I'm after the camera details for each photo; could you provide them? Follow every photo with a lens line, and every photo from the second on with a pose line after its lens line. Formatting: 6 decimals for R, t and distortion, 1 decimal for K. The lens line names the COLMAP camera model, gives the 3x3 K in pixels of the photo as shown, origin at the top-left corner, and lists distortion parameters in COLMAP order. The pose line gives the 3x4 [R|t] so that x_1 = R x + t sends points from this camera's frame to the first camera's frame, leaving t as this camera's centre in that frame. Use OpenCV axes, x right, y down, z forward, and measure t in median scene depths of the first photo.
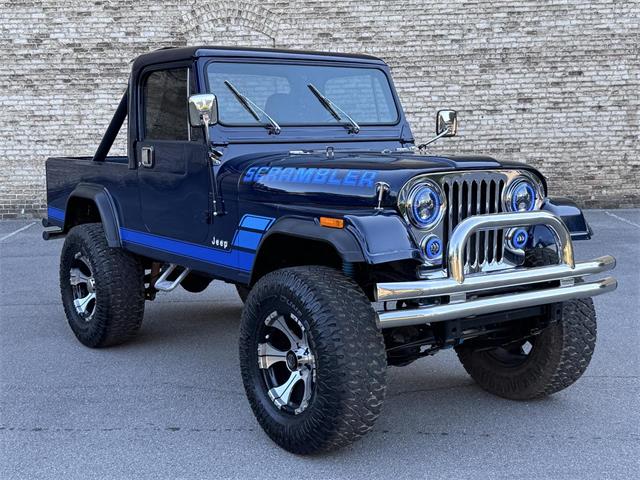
lens RADIAL K [[845.0, 0, 320.0], [0, 845.0, 240.0], [0, 0, 1]] dist [0.128510, -0.107938]
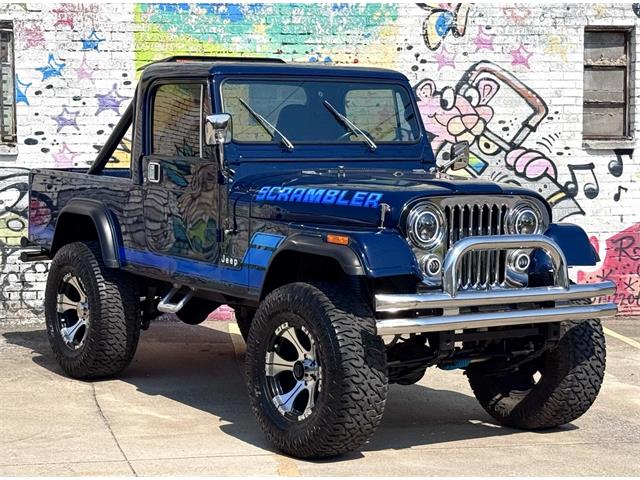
lens RADIAL K [[1520.3, 0, 320.0], [0, 1520.3, 240.0], [0, 0, 1]] dist [0.004147, 0.311630]
pose [[0.999170, 0.026472, -0.030955, 0.043296], [-0.027901, 0.998522, -0.046649, 0.060031], [0.029674, 0.047474, 0.998432, -0.795781]]
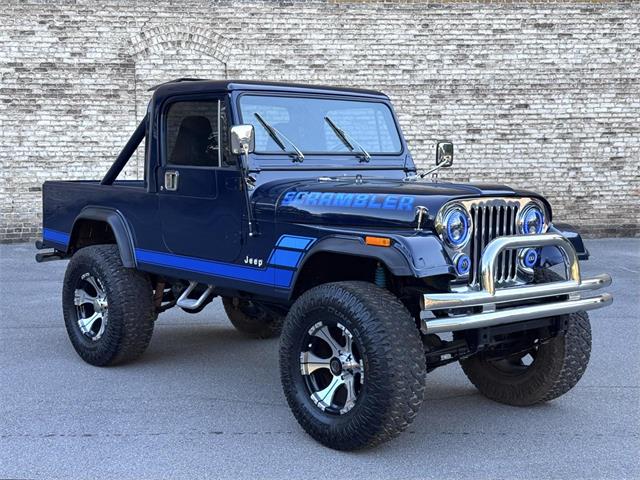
lens RADIAL K [[915.7, 0, 308.6], [0, 915.7, 241.5], [0, 0, 1]] dist [0.120393, -0.028868]
pose [[0.995203, 0.007776, 0.097517, -0.164515], [-0.004323, 0.999358, -0.035567, 0.019355], [-0.097731, 0.034975, 0.994598, -0.173153]]
